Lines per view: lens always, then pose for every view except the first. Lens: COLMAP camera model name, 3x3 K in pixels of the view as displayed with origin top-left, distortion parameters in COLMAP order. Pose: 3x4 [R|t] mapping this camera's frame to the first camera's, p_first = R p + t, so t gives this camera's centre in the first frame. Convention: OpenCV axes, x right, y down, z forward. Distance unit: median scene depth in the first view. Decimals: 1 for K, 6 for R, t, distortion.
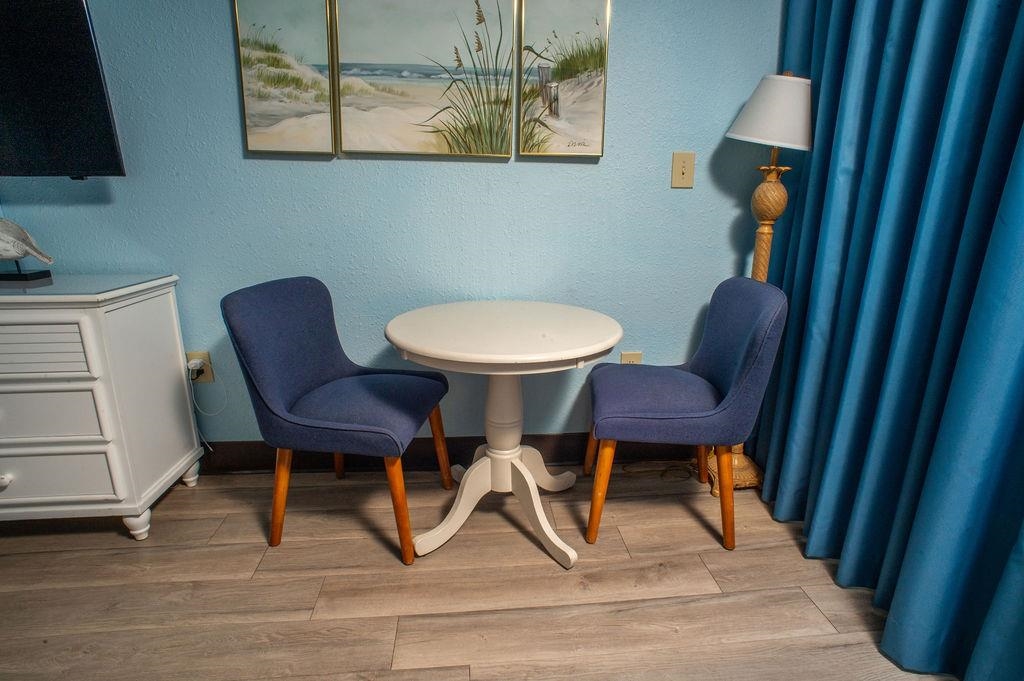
lens RADIAL K [[530.2, 0, 514.6], [0, 530.2, 345.6], [0, 0, 1]] dist [-0.083276, 0.050367]
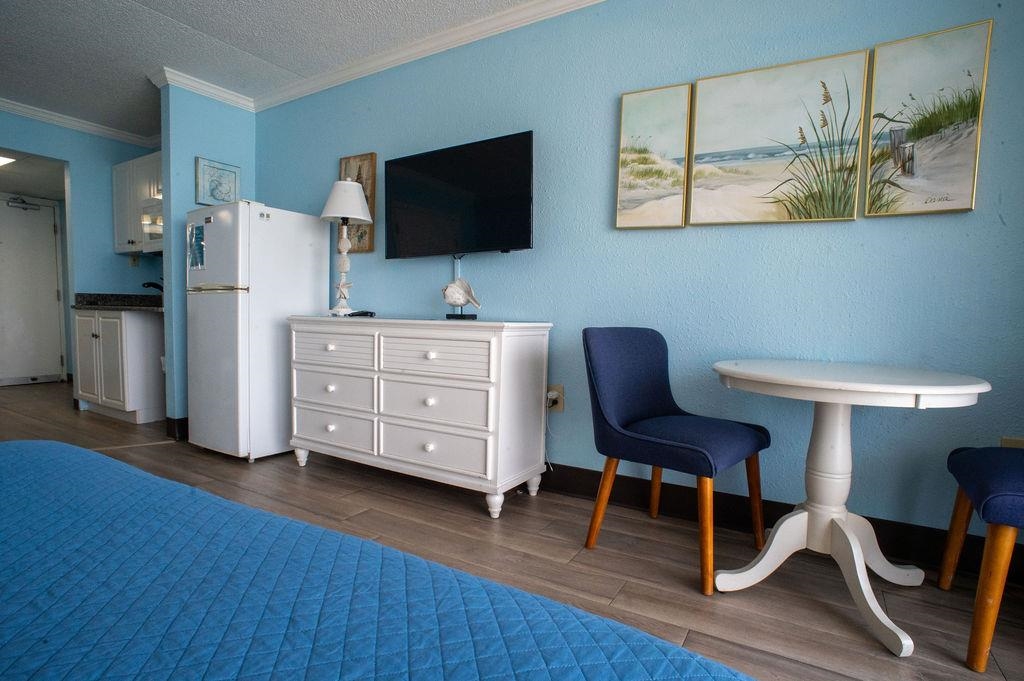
lens RADIAL K [[530.2, 0, 512.7], [0, 530.2, 345.2], [0, 0, 1]] dist [-0.083276, 0.050367]
pose [[0.810899, 0.045027, -0.583451, 0.051435], [-0.174456, 0.970299, -0.167584, 0.170915], [0.558576, 0.237681, 0.794670, -0.112573]]
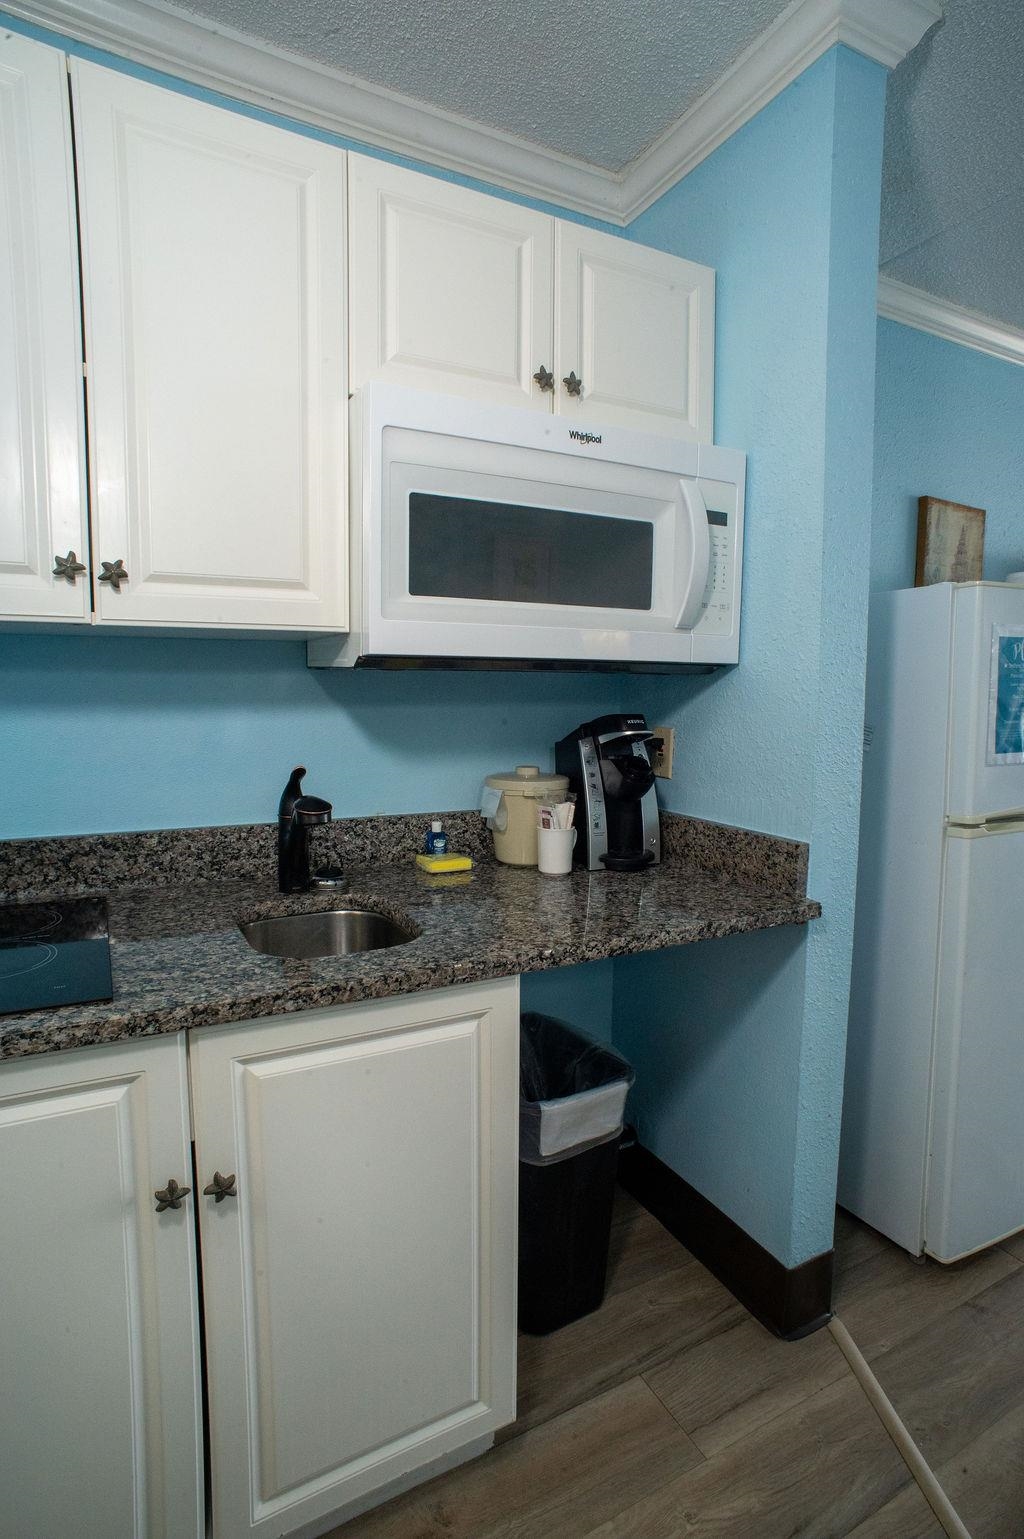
lens RADIAL K [[796.9, 0, 501.1], [0, 796.9, 773.3], [0, 0, 1]] dist [-0.083276, 0.050367]
pose [[0.918744, -0.041234, 0.392694, -2.744234], [0.109540, 0.982112, -0.153157, -0.100841], [-0.379354, 0.183728, 0.906827, 0.038942]]
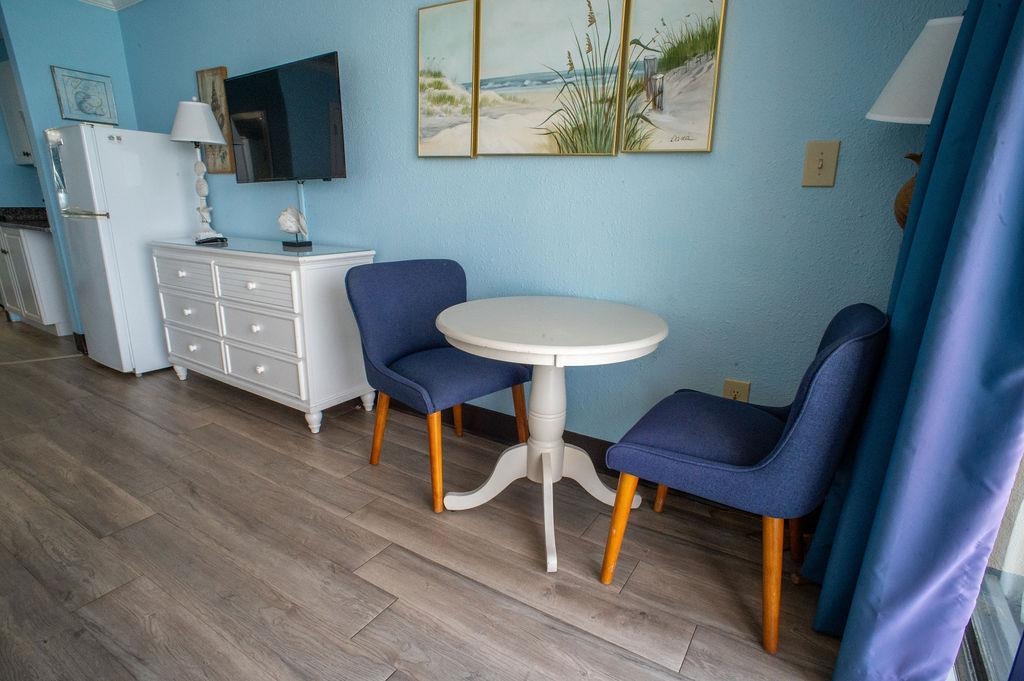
lens RADIAL K [[530.2, 0, 513.9], [0, 530.2, 345.7], [0, 0, 1]] dist [-0.083276, 0.050367]
pose [[0.794207, 0.168710, -0.583756, 0.505311], [-0.178555, 0.983067, 0.041187, -0.016470], [0.580821, 0.071521, 0.810884, 0.129638]]
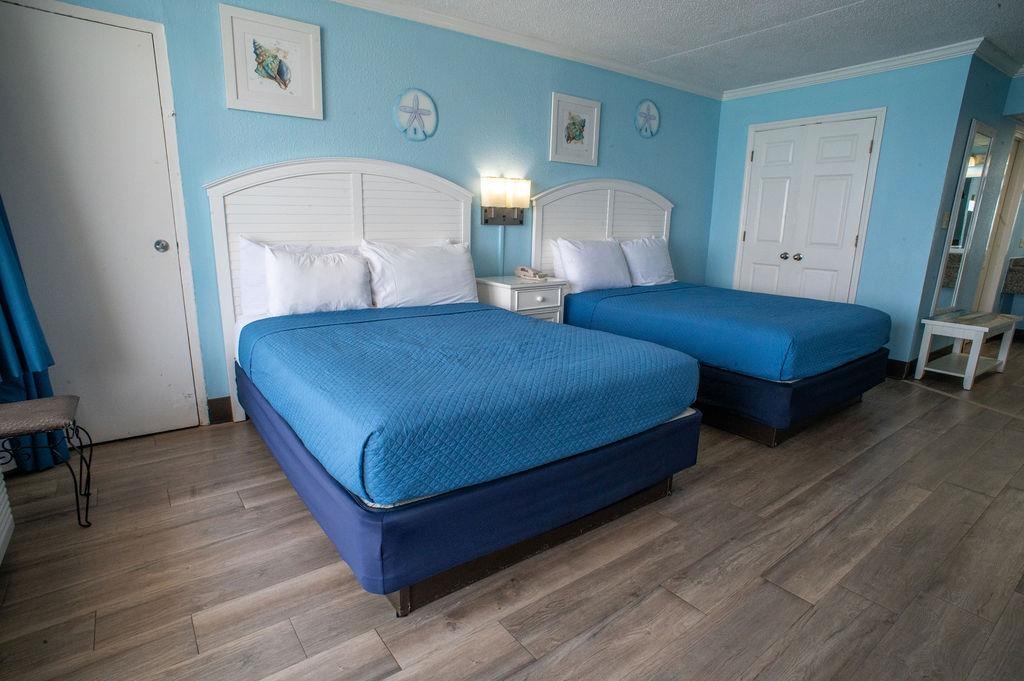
lens RADIAL K [[530.2, 0, 510.7], [0, 530.2, 345.7], [0, 0, 1]] dist [-0.083276, 0.050367]
pose [[-0.850202, 0.101290, -0.516621, 0.247421], [-0.168262, 0.877564, 0.448965, -0.225038], [0.498843, 0.468638, -0.729064, 0.761262]]
